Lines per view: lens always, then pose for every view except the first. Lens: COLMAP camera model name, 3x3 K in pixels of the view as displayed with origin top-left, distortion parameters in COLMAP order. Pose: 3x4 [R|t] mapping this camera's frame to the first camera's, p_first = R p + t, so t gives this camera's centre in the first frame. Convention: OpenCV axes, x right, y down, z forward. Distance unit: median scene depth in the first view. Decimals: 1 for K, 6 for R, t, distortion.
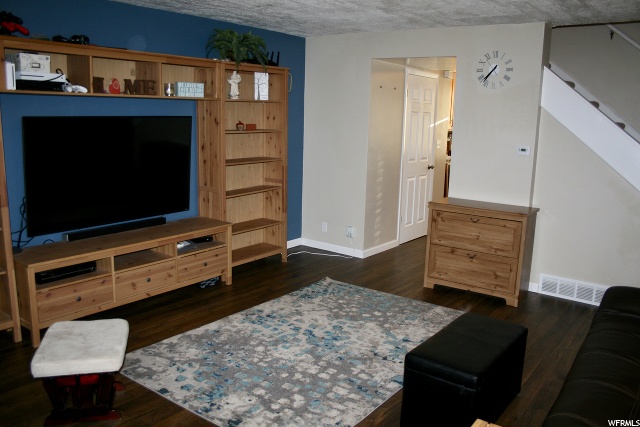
lens RADIAL K [[535.5, 0, 320.0], [0, 535.5, 211.6], [0, 0, 1]] dist [-0.127575, 0.085762]
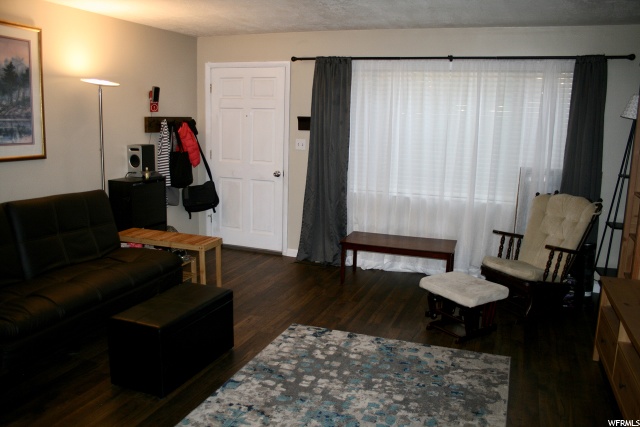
lens RADIAL K [[535.5, 0, 320.3], [0, 535.5, 218.5], [0, 0, 1]] dist [-0.127575, 0.085762]
pose [[-0.958929, 0.003422, -0.283624, 0.248557], [-0.098707, 0.933402, 0.344990, -0.290319], [0.265916, 0.358817, -0.894728, 1.653090]]
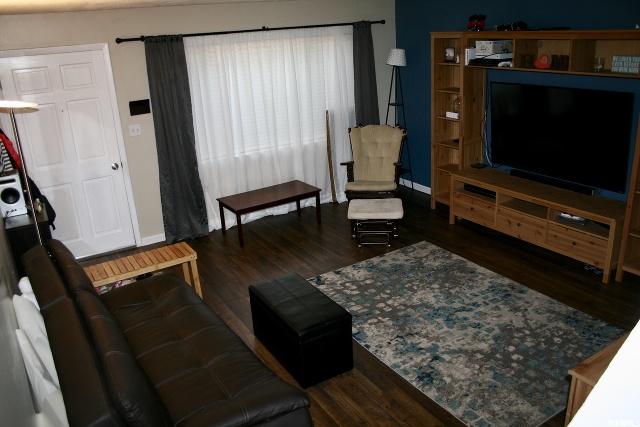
lens RADIAL K [[535.5, 0, 320.8], [0, 535.5, 215.5], [0, 0, 1]] dist [-0.127575, 0.085762]
pose [[-0.372908, 0.310947, -0.874215, 1.062336], [-0.119570, 0.918216, 0.377601, -0.346821], [0.920132, 0.245340, -0.305231, 1.120240]]
